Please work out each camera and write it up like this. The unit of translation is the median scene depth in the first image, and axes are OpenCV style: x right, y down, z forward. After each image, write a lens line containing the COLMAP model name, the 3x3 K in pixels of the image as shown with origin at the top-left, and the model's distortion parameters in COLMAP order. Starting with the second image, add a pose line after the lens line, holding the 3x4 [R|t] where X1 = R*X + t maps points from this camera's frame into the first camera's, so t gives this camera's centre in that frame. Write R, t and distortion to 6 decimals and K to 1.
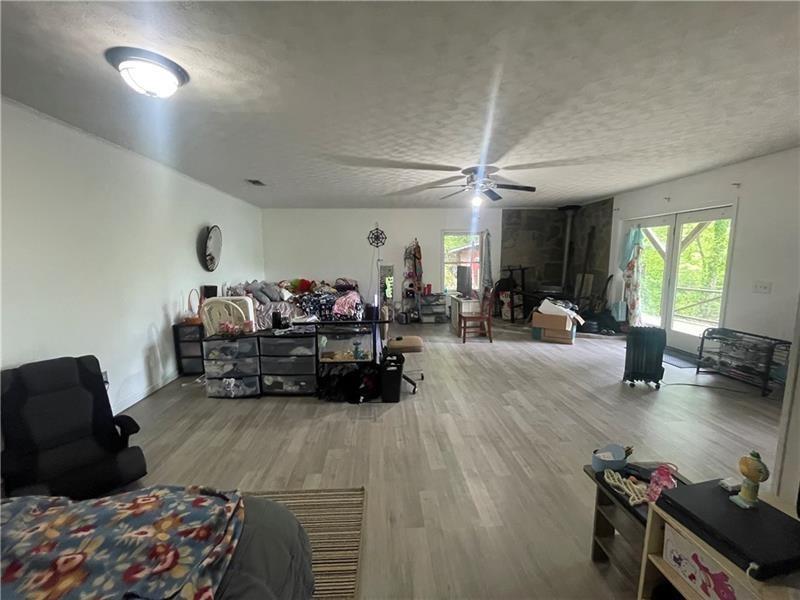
lens RADIAL K [[318.3, 0, 400.0], [0, 318.3, 300.0], [0, 0, 1]] dist [-0.006072, -0.000386]
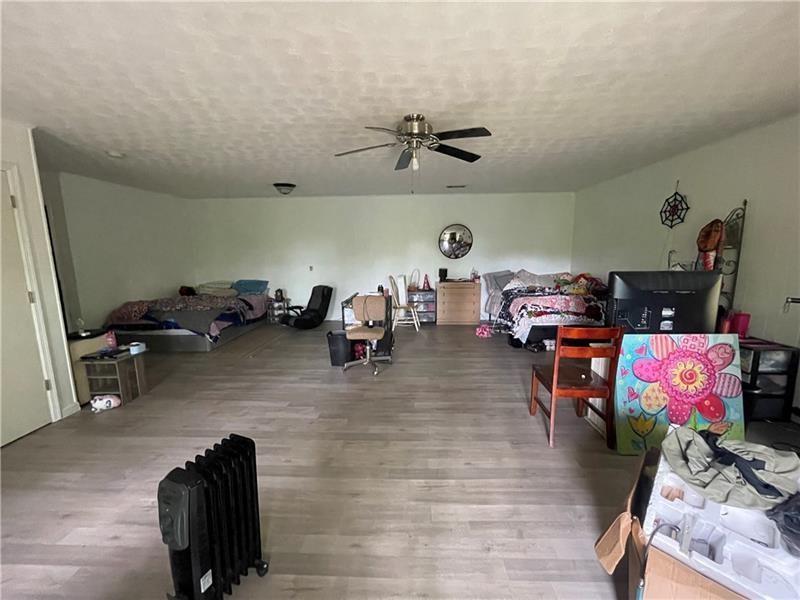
lens RADIAL K [[318.3, 0, 400.0], [0, 318.3, 300.0], [0, 0, 1]] dist [-0.006072, -0.000386]
pose [[-0.112341, 0.147274, -0.982695, 0.892709], [-0.116085, 0.980239, 0.160176, -0.131230], [0.986866, 0.132071, -0.093025, 1.024009]]
